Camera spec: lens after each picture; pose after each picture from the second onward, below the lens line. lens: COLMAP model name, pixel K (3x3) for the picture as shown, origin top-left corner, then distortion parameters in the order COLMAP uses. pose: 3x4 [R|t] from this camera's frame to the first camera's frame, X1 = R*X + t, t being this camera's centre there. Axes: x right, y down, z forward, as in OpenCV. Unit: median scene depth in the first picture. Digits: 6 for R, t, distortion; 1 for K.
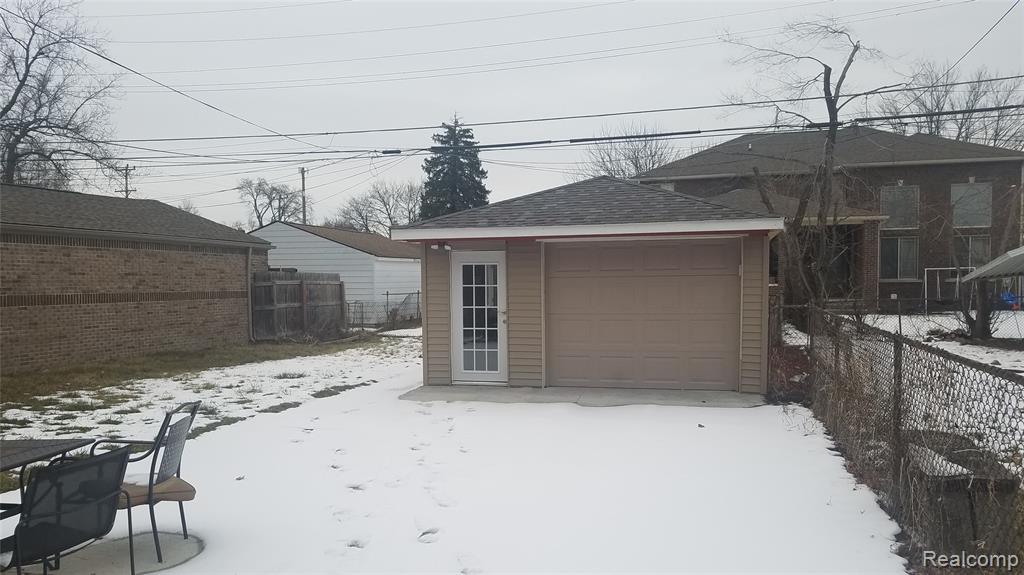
lens RADIAL K [[812.2, 0, 486.3], [0, 812.2, 356.3], [0, 0, 1]] dist [0.046424, -0.061228]
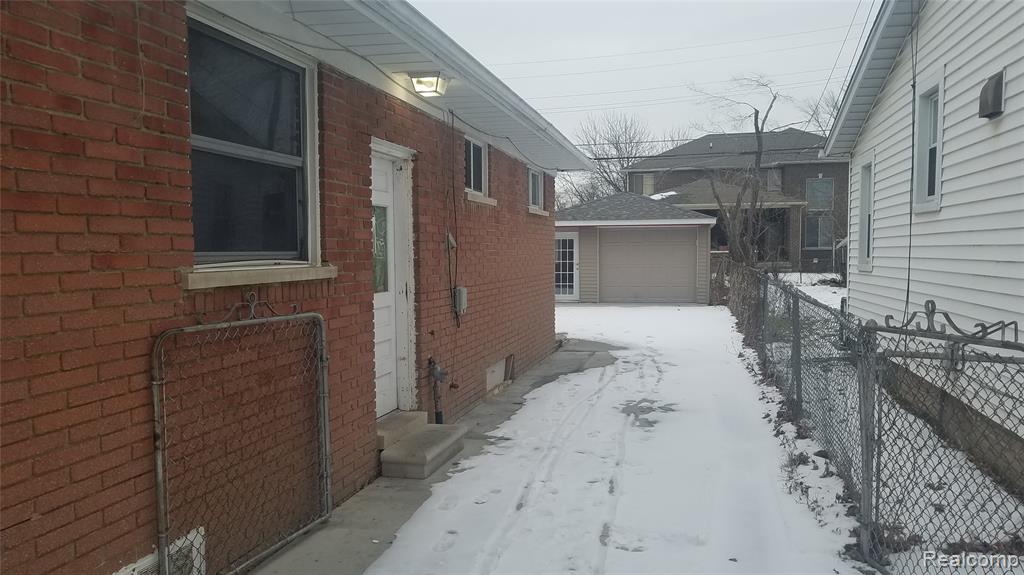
lens RADIAL K [[811.5, 0, 510.4], [0, 811.5, 336.1], [0, 0, 1]] dist [0.054637, -0.096720]
pose [[0.997946, -0.001918, 0.064027, -0.139046], [0.000919, 0.999878, 0.015618, 0.046570], [-0.064049, -0.015528, 0.997826, -0.490501]]
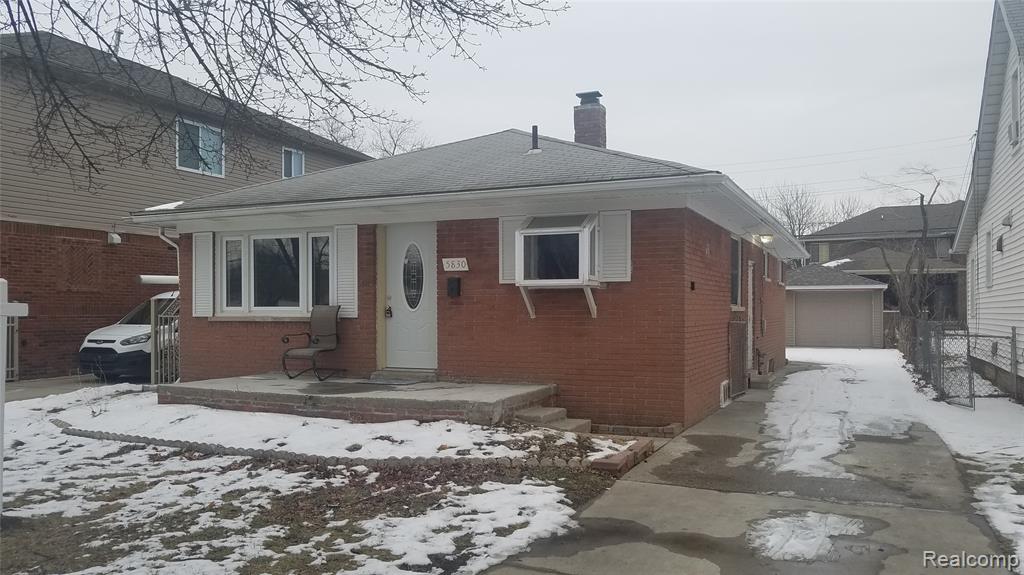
lens RADIAL K [[811.5, 0, 510.4], [0, 811.5, 336.1], [0, 0, 1]] dist [0.054637, -0.096720]
pose [[0.992424, 0.014014, -0.122062, -0.273790], [-0.021048, 0.998179, -0.056532, 0.092661], [0.121047, 0.058673, 0.990911, -0.911063]]
